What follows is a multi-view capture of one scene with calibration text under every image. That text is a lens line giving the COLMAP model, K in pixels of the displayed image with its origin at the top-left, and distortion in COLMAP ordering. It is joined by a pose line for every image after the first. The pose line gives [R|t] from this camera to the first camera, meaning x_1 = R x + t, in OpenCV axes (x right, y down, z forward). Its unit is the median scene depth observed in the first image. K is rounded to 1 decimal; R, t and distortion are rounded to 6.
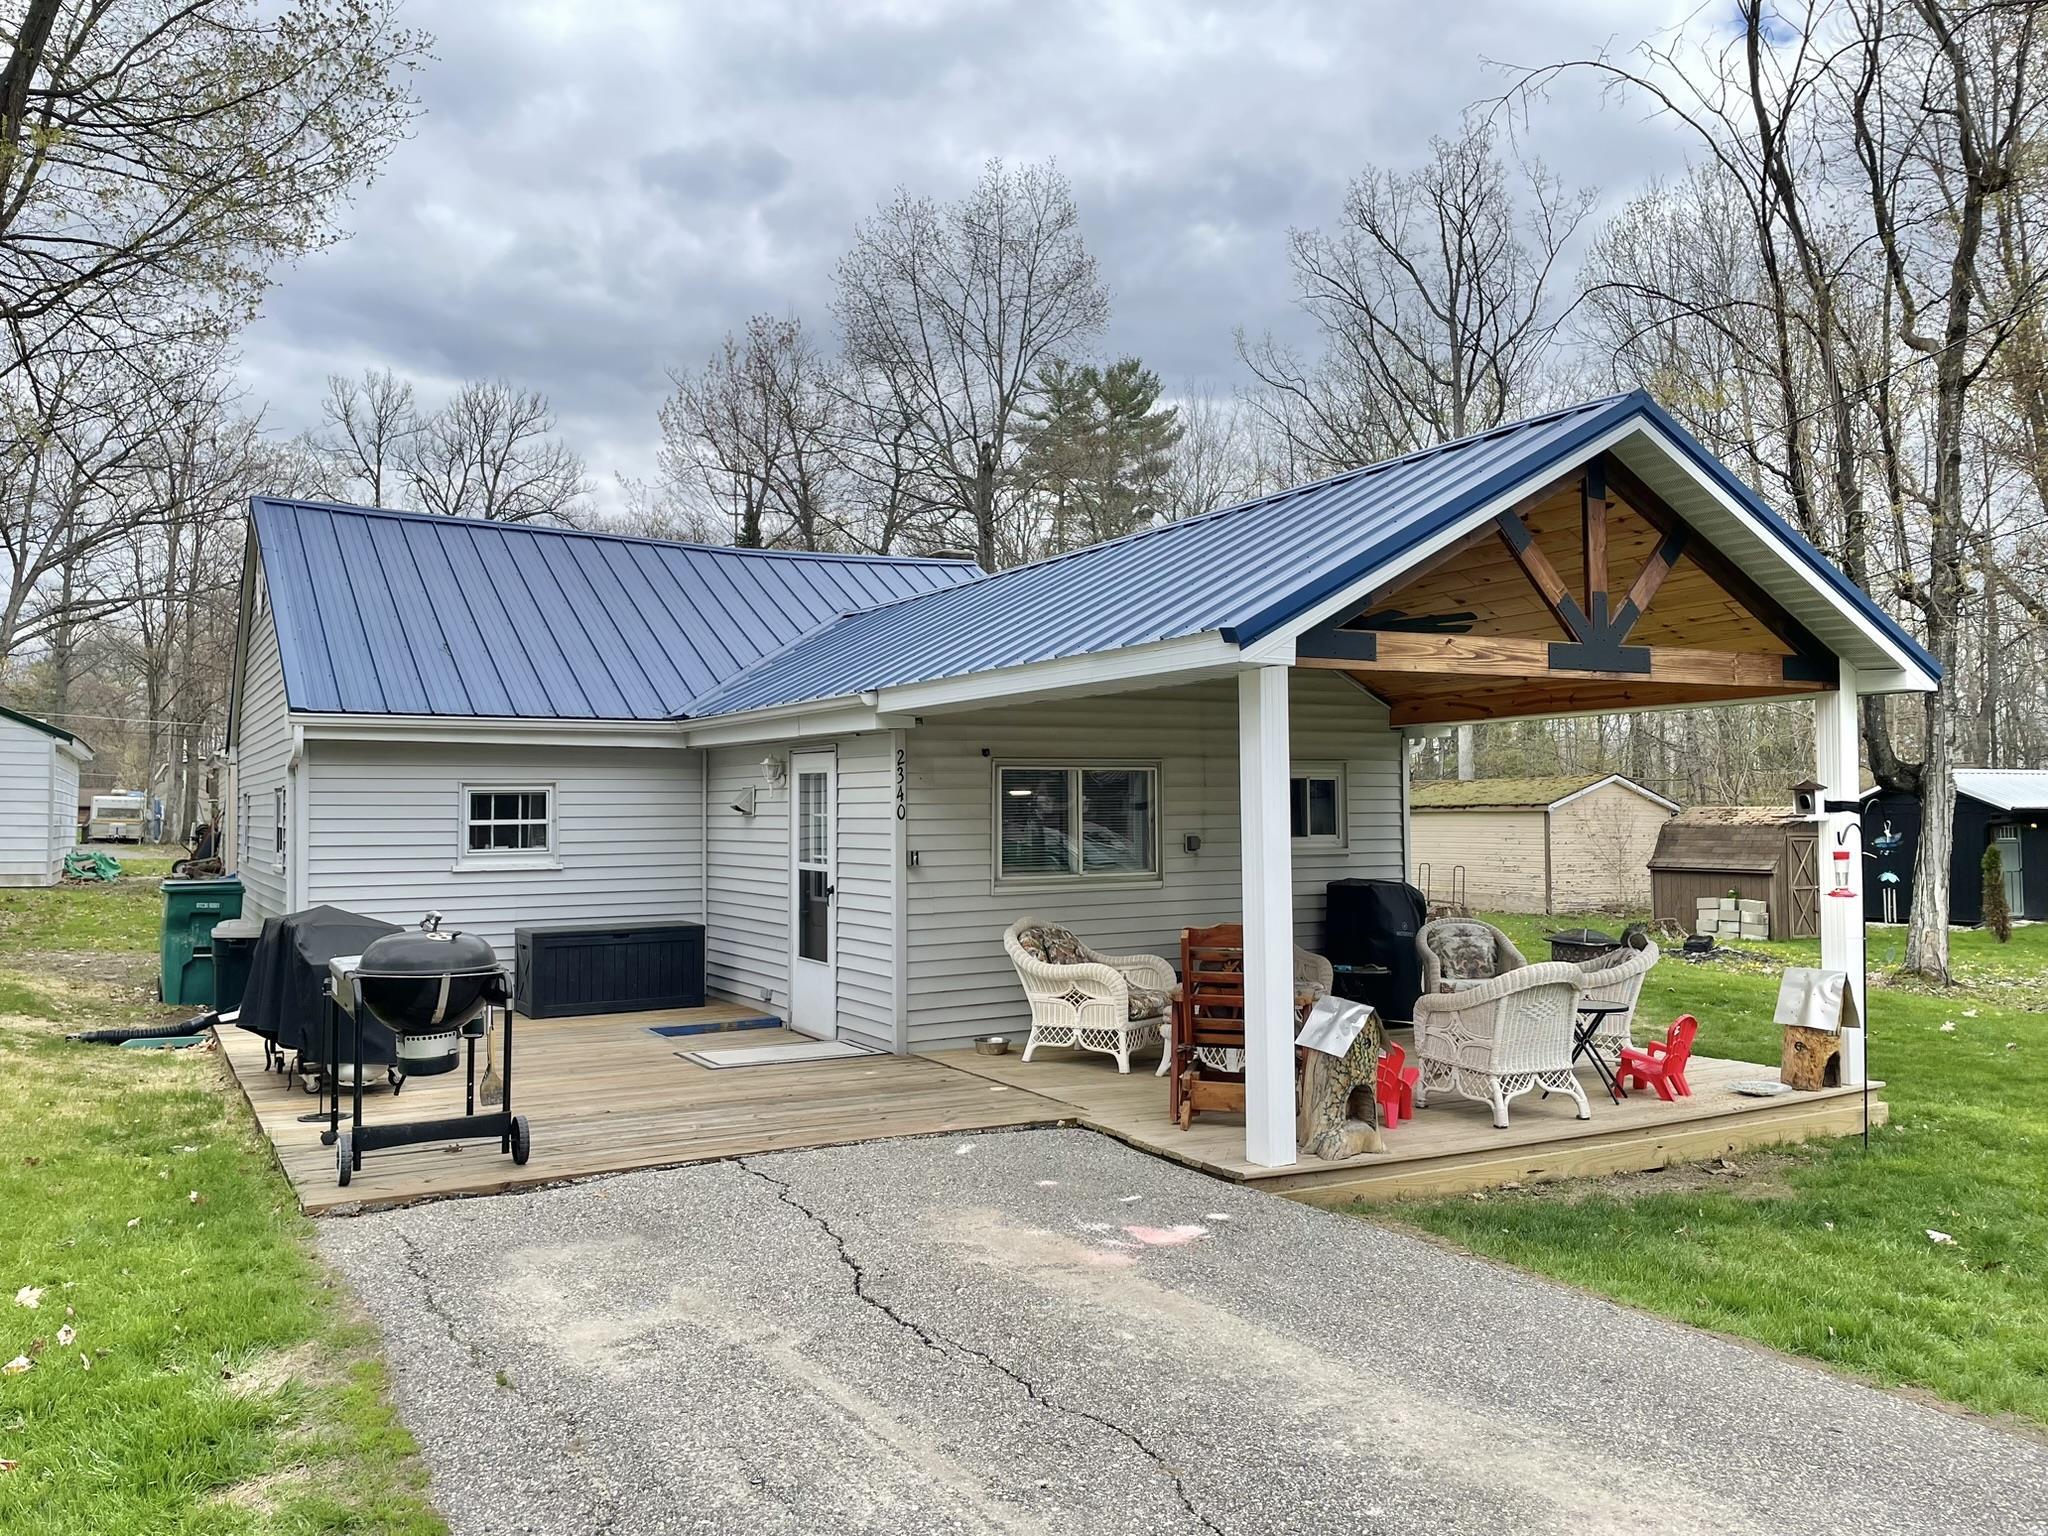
lens RADIAL K [[1553.7, 0, 1024.0], [0, 1553.7, 768.0], [0, 0, 1]] dist [0.074666, -0.086777]
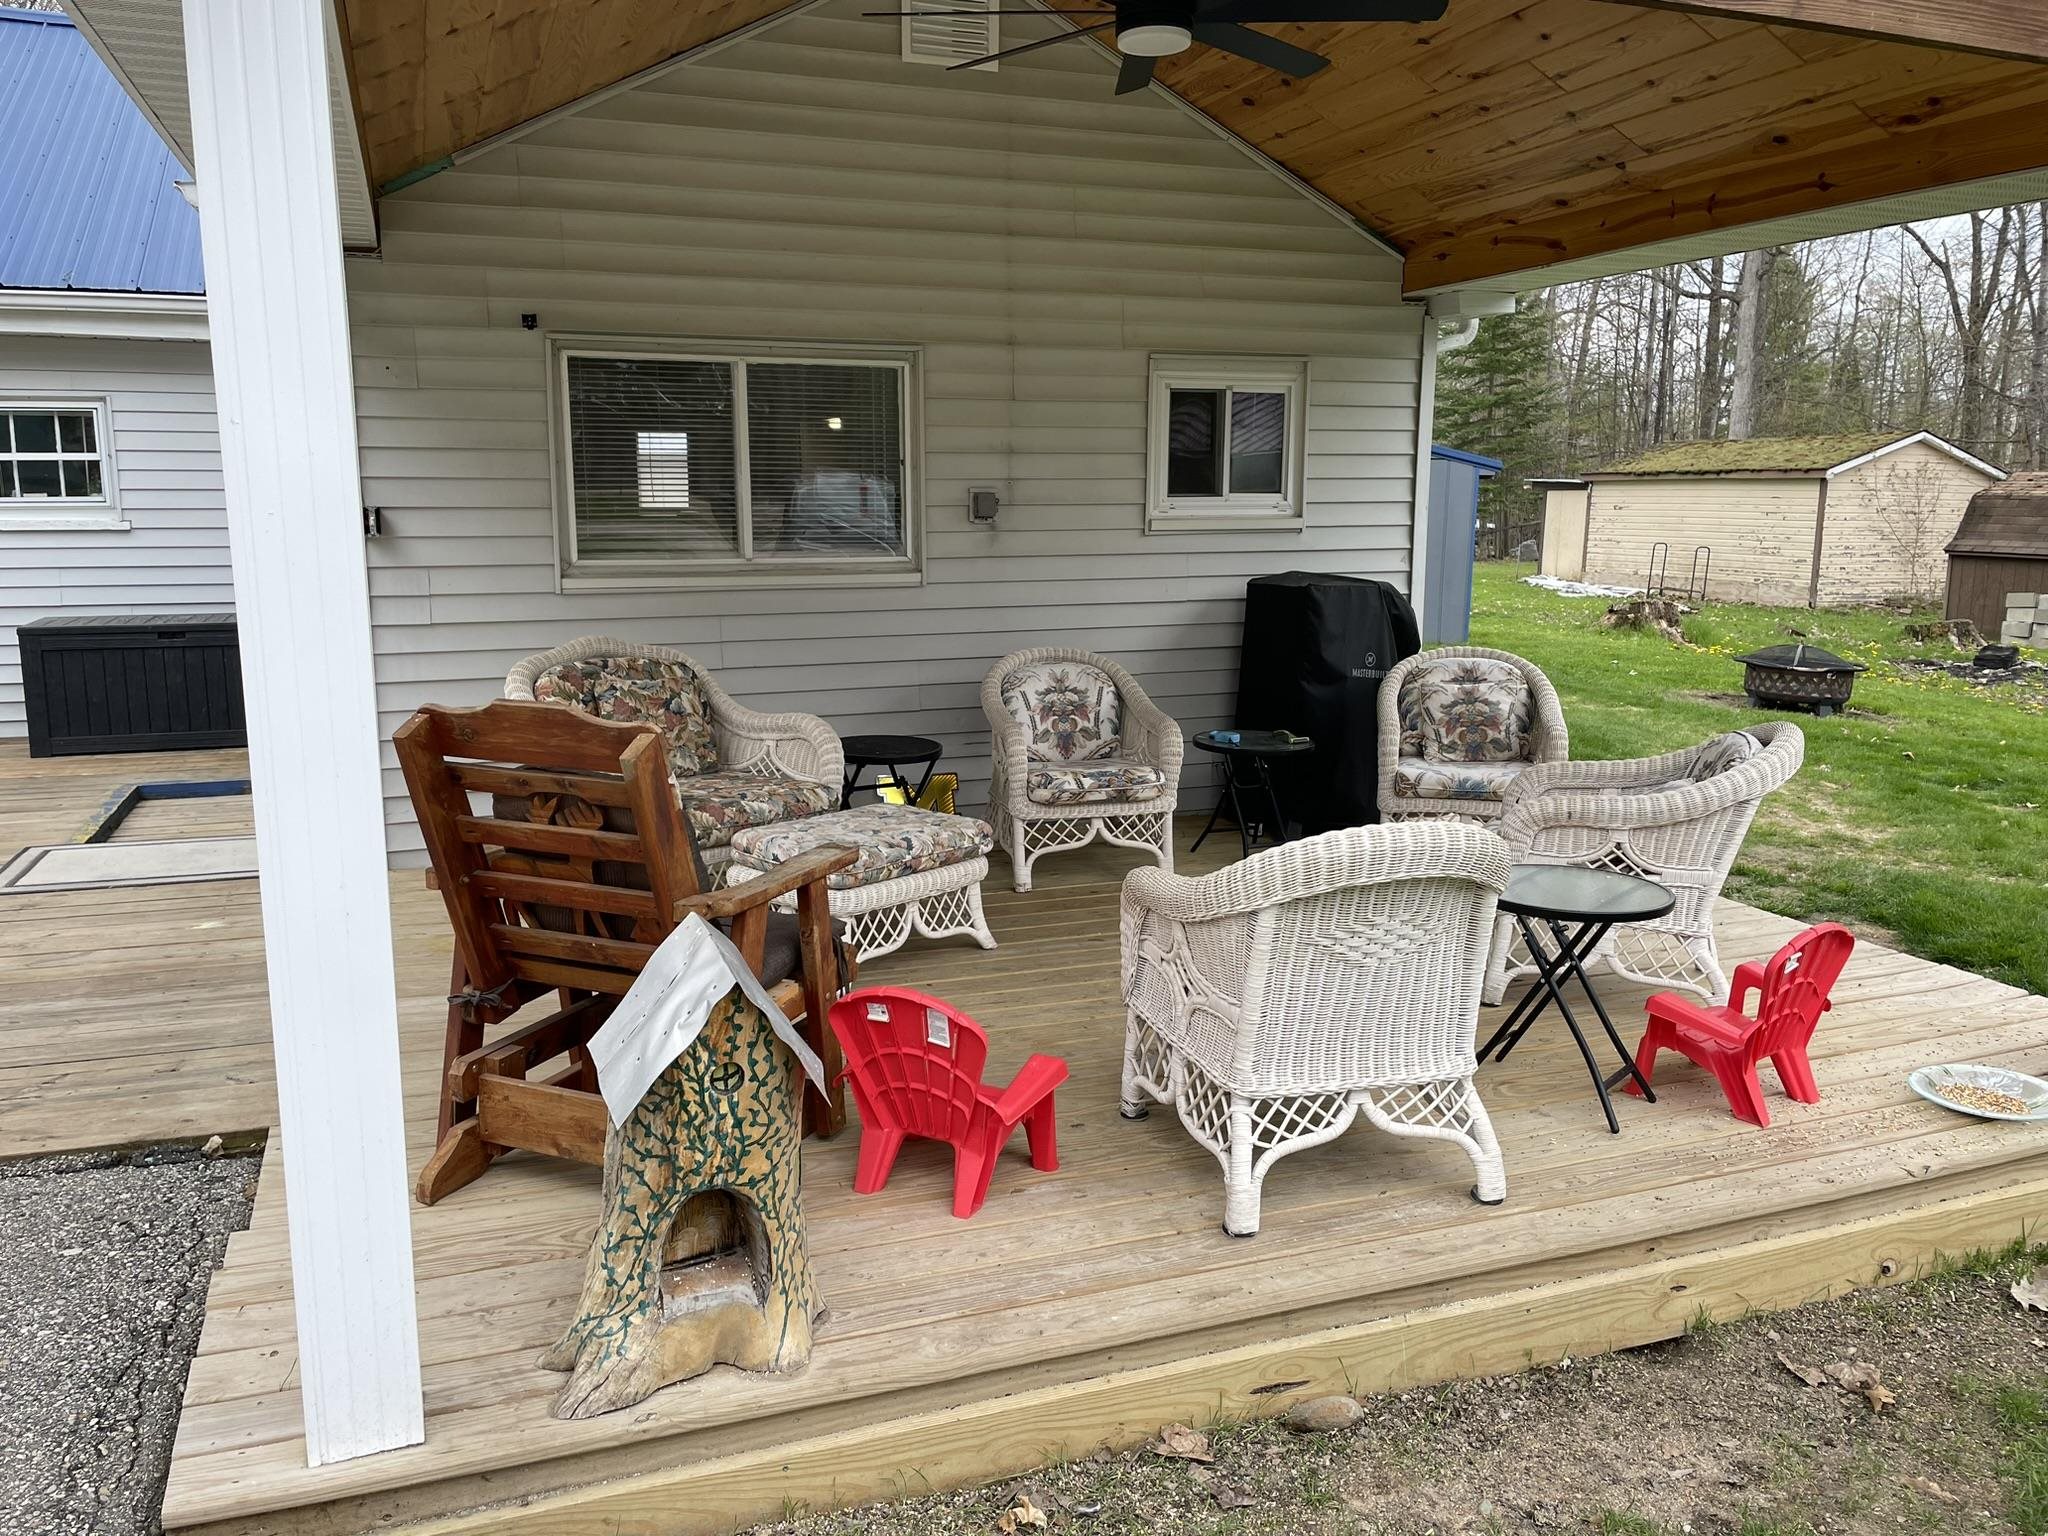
lens RADIAL K [[1553.7, 0, 1024.0], [0, 1553.7, 768.0], [0, 0, 1]] dist [0.074666, -0.086777]
pose [[0.986985, 0.039109, -0.155983, 0.204830], [-0.005867, 0.978089, 0.208105, 0.023572], [0.160704, -0.204481, 0.965589, 0.425346]]
